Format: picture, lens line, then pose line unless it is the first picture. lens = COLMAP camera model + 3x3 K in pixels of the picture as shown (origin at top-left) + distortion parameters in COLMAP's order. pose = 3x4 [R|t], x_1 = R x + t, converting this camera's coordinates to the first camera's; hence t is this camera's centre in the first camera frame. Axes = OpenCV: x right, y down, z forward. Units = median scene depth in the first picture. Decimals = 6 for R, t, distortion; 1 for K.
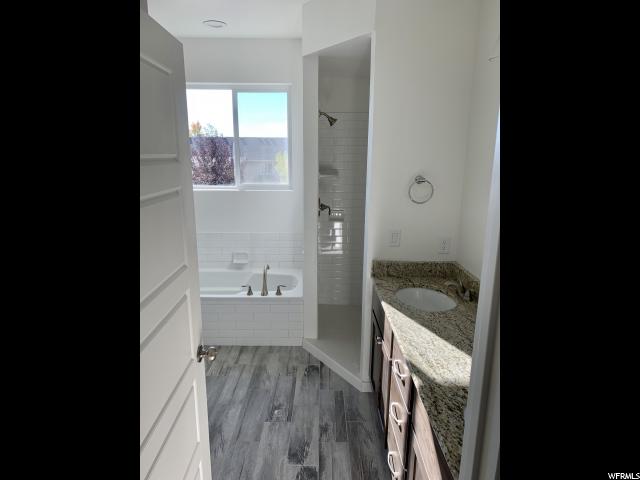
lens RADIAL K [[372.9, 0, 320.0], [0, 372.9, 240.0], [0, 0, 1]] dist [-0.000076, -0.000010]
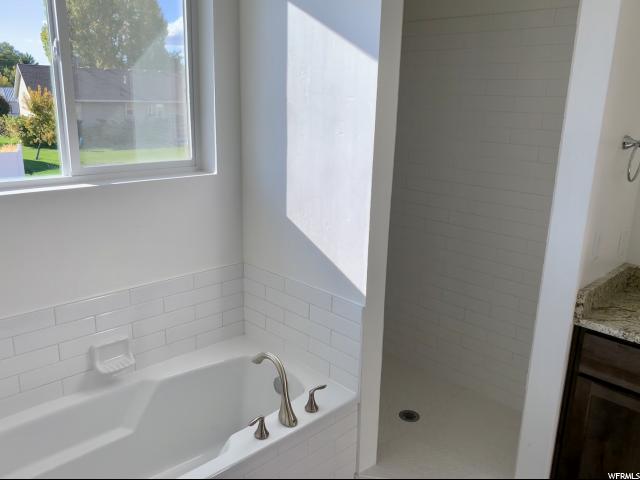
lens RADIAL K [[547.2, 0, 320.0], [0, 547.2, 240.0], [0, 0, 1]] dist [0.004608, 0.002542]
pose [[0.705791, -0.174253, 0.686655, -0.435229], [0.138564, 0.984511, 0.107414, -0.102805], [-0.694737, 0.019334, 0.719004, 0.437072]]
